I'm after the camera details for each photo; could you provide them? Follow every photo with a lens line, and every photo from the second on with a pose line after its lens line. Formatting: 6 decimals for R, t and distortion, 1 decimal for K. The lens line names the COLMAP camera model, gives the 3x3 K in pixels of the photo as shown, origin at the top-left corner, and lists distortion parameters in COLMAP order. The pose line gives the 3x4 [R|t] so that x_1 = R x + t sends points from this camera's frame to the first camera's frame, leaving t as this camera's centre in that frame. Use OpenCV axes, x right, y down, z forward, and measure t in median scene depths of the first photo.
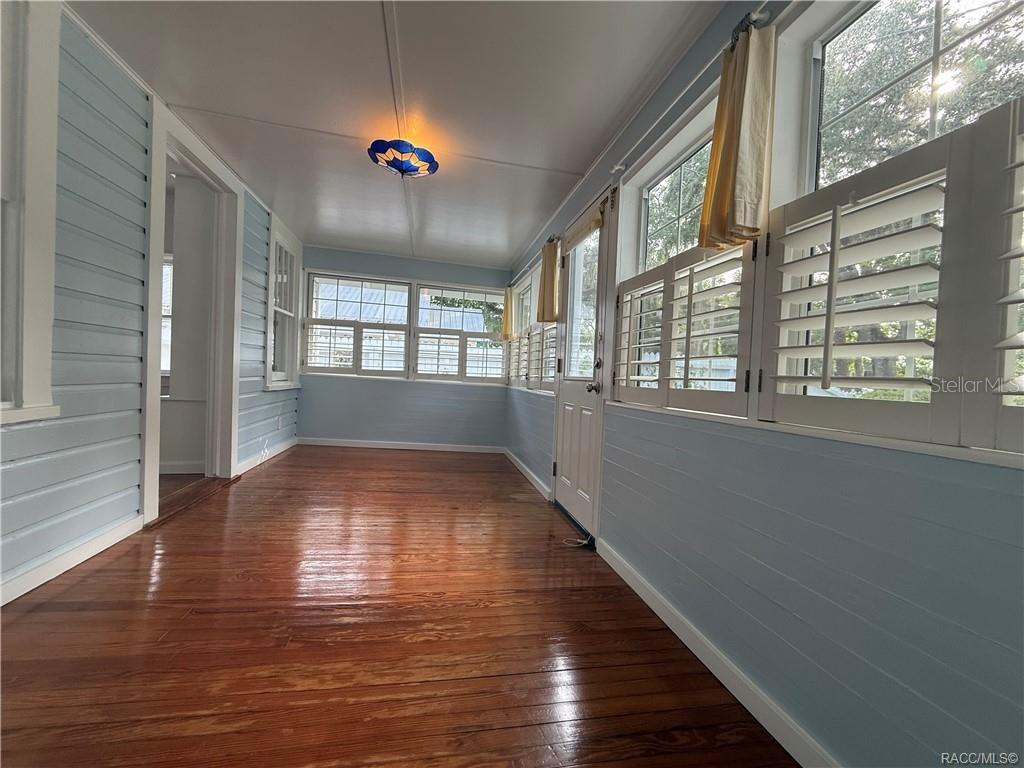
lens RADIAL K [[406.7, 0, 512.0], [0, 406.7, 384.0], [0, 0, 1]] dist [-0.000680, 0.000106]
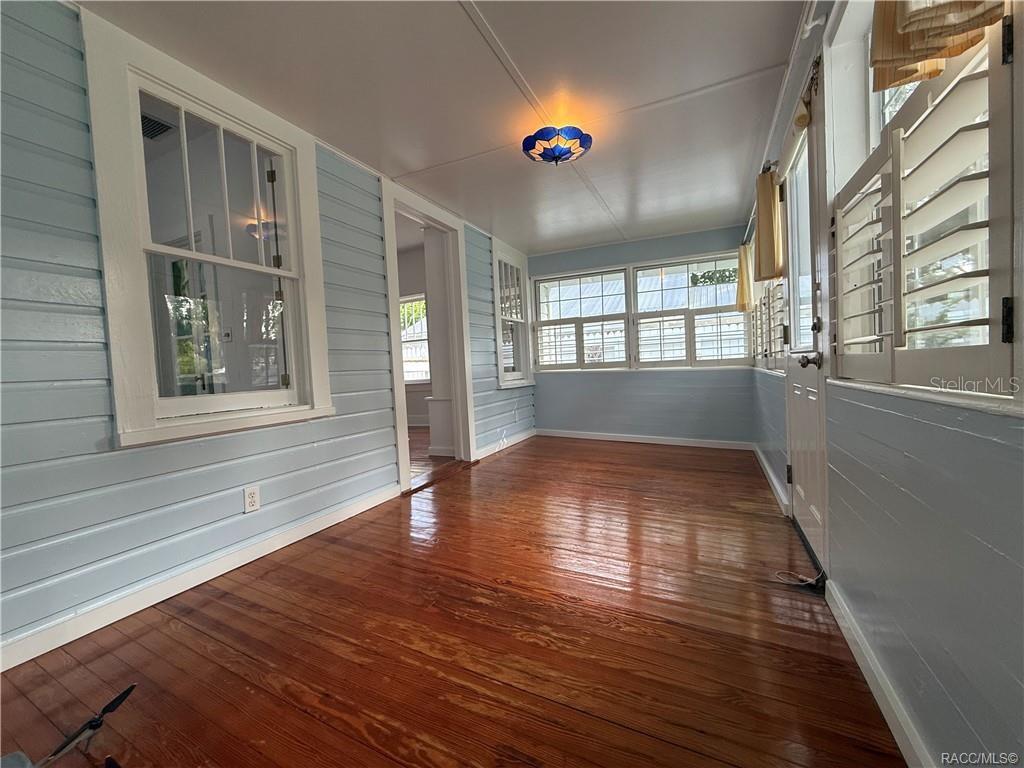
lens RADIAL K [[406.7, 0, 512.0], [0, 406.7, 384.0], [0, 0, 1]] dist [-0.000680, 0.000106]
pose [[0.791194, -0.059087, -0.608704, 0.166283], [0.071095, 0.997460, -0.004414, 0.011782], [0.607419, -0.039784, 0.793385, 0.108287]]
